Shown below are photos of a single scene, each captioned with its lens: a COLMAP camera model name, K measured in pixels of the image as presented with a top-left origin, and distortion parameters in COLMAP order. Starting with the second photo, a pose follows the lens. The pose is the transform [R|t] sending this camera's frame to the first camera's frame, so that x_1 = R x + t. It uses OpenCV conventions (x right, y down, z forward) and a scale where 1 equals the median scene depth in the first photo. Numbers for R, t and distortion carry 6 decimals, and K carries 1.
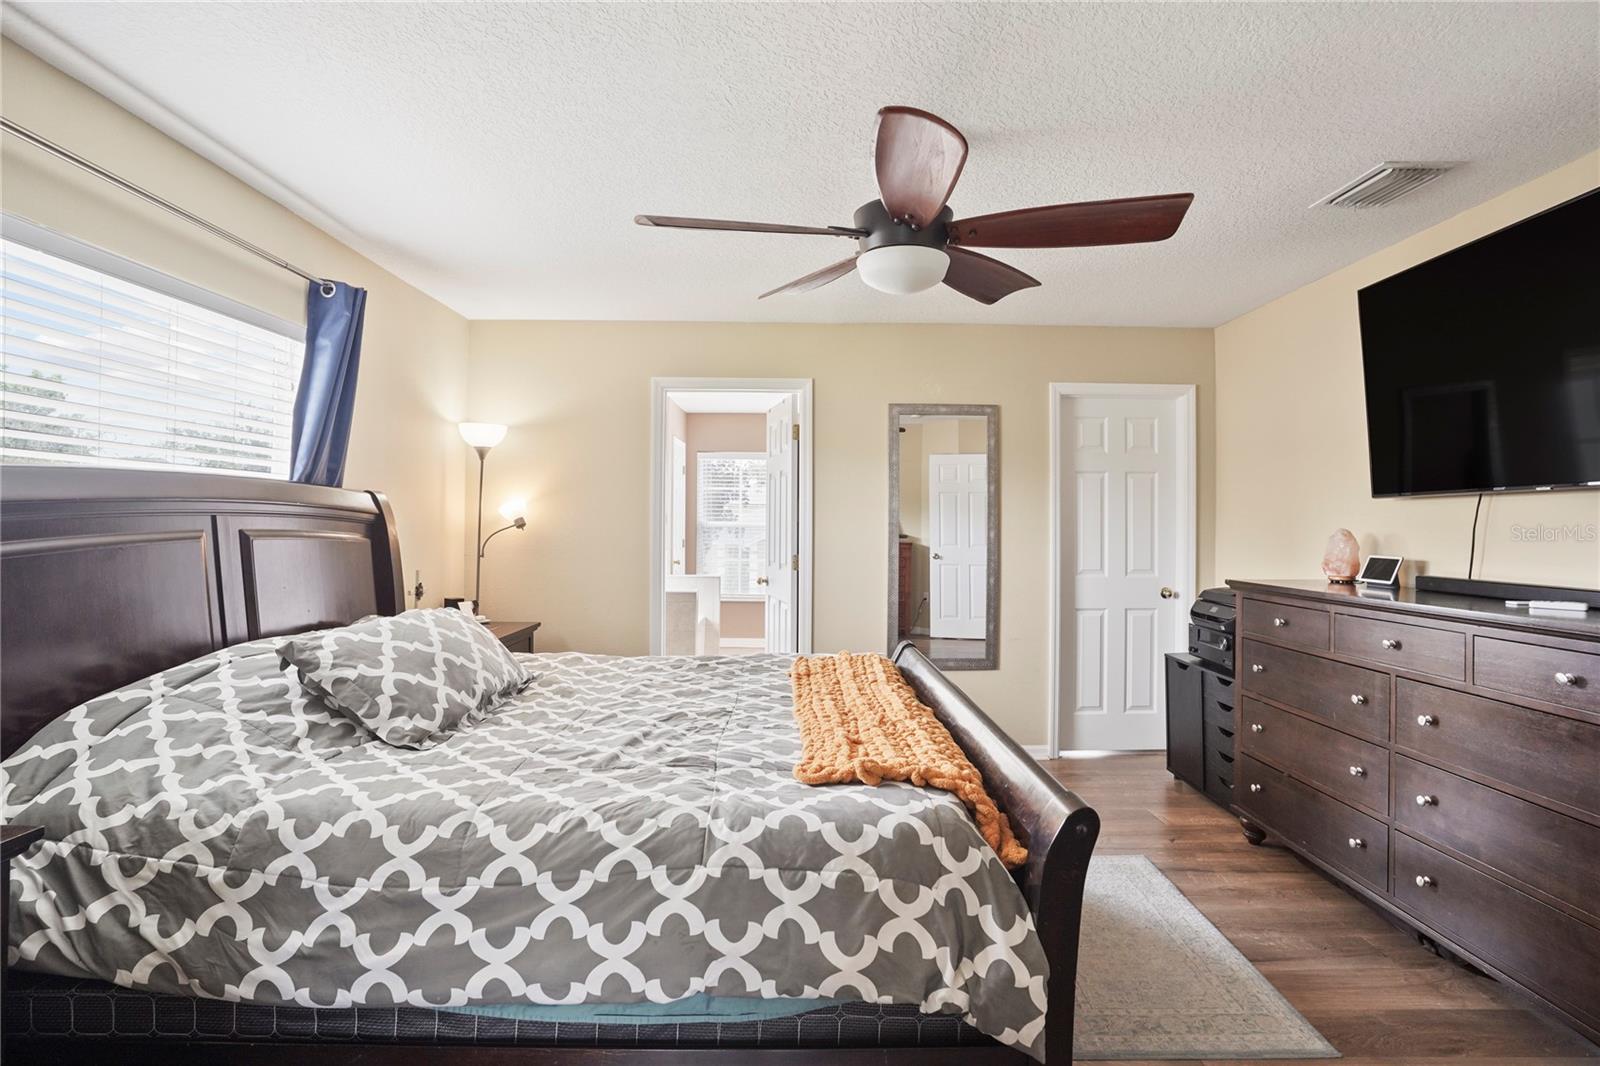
lens RADIAL K [[766.5, 0, 799.0], [0, 766.5, 504.1], [0, 0, 1]] dist [-0.060096, 0.021035]
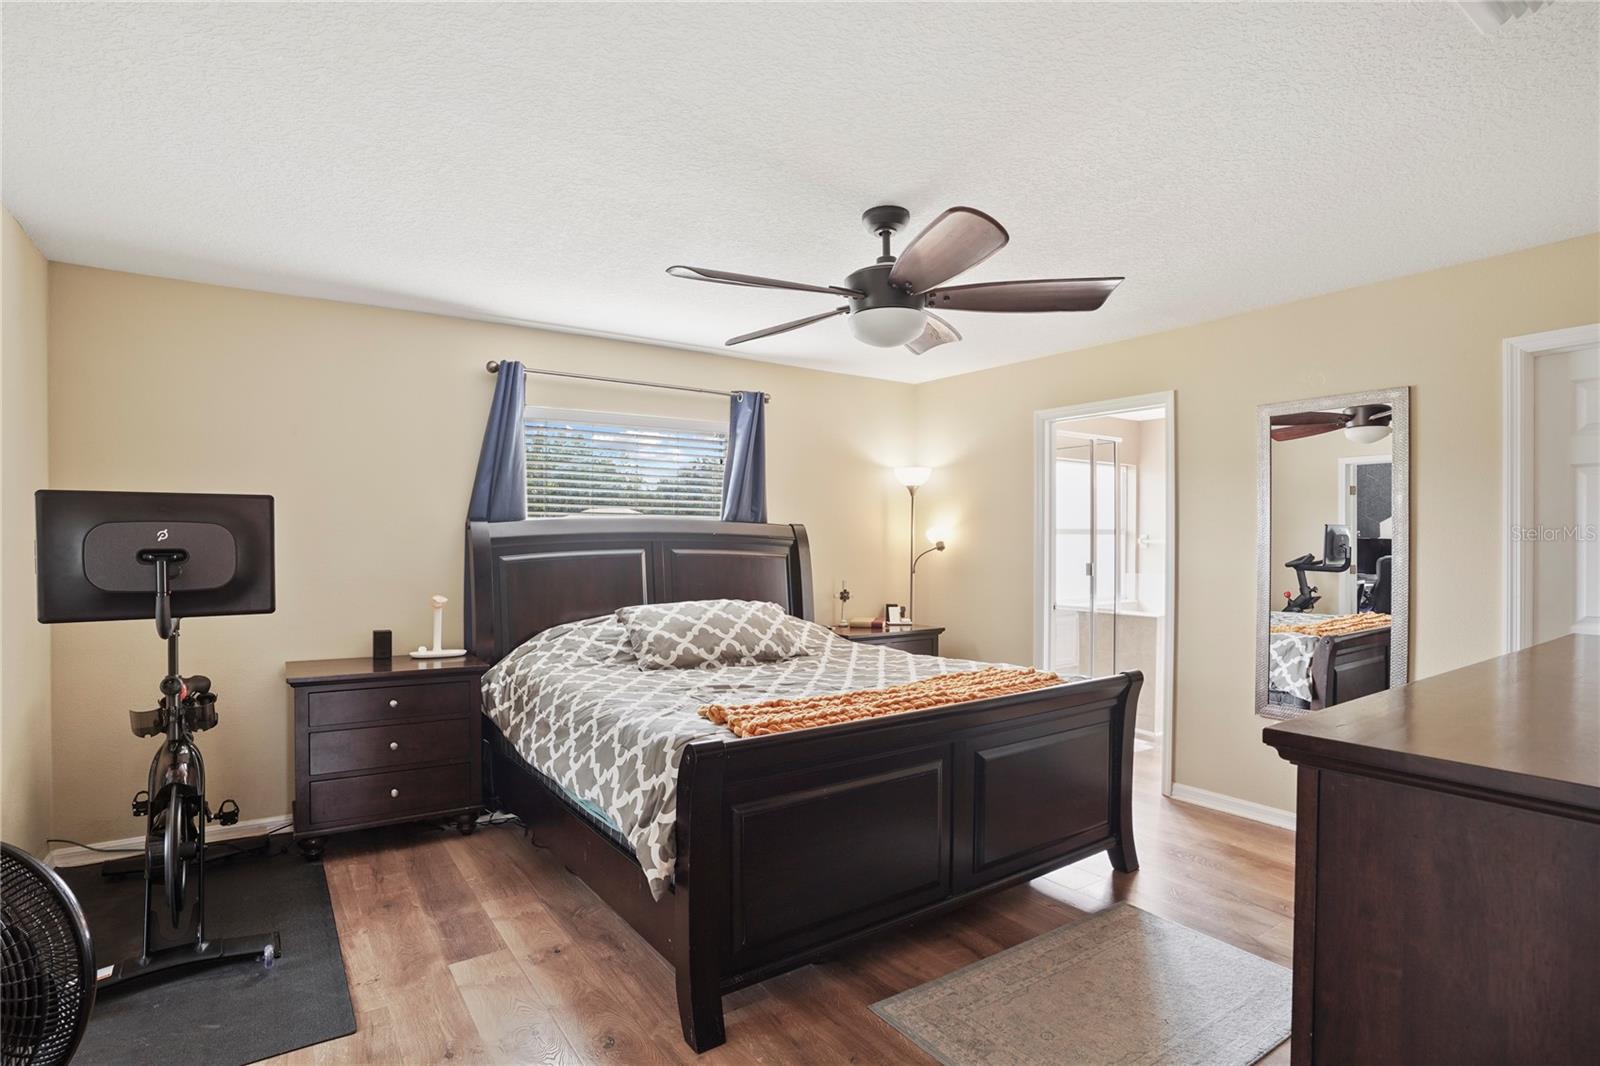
lens RADIAL K [[801.0, 0, 802.8], [0, 801.0, 523.4], [0, 0, 1]] dist [-0.070567, 0.033154]
pose [[0.570188, -0.023045, -0.821191, 0.844122], [0.015812, 0.999729, -0.017077, 0.008554], [0.821362, -0.003248, 0.570398, 0.156082]]
